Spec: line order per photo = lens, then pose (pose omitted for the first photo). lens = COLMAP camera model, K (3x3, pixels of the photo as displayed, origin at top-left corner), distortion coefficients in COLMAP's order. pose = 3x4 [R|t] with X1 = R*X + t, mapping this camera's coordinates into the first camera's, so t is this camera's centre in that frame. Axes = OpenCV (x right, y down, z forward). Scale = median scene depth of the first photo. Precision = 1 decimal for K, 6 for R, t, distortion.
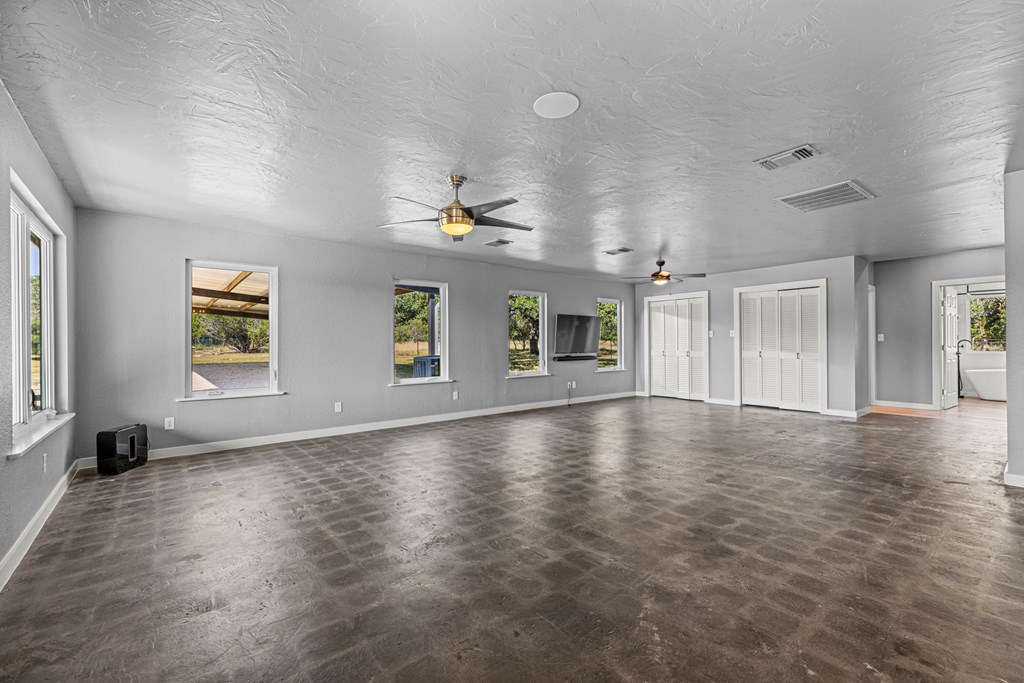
lens RADIAL K [[433.6, 0, 506.2], [0, 433.6, 344.3], [0, 0, 1]] dist [-0.002566, -0.000082]
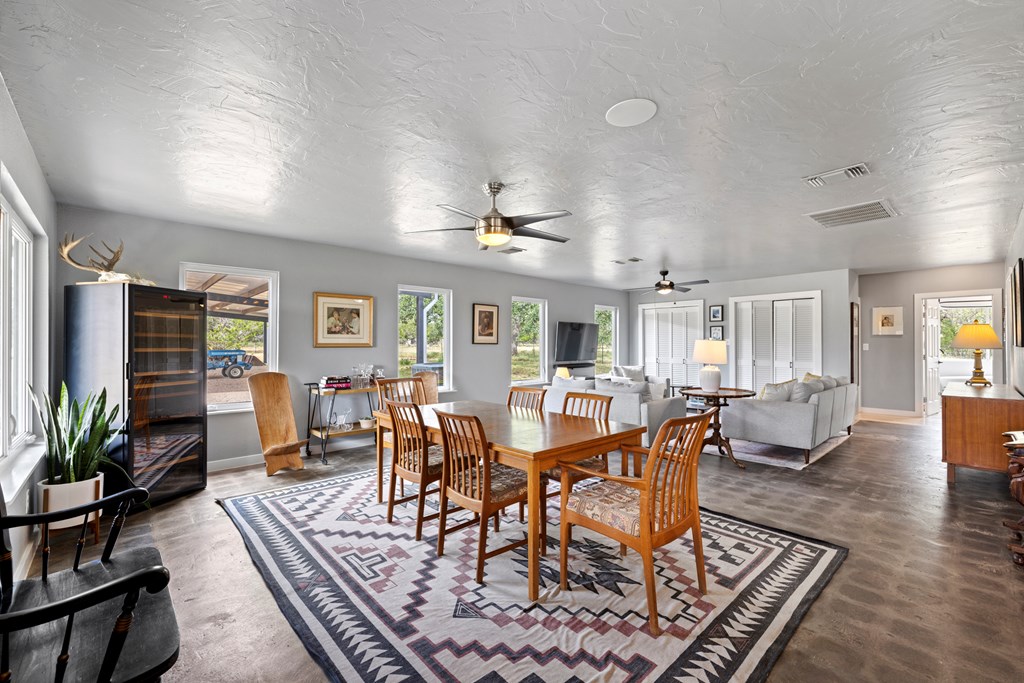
lens RADIAL K [[433.6, 0, 520.5], [0, 433.6, 344.4], [0, 0, 1]] dist [-0.002566, -0.000082]
pose [[0.998106, 0.007039, 0.061114, -0.105707], [-0.006465, 0.999933, -0.009588, -0.027662], [-0.061177, 0.009175, 0.998085, 0.057151]]
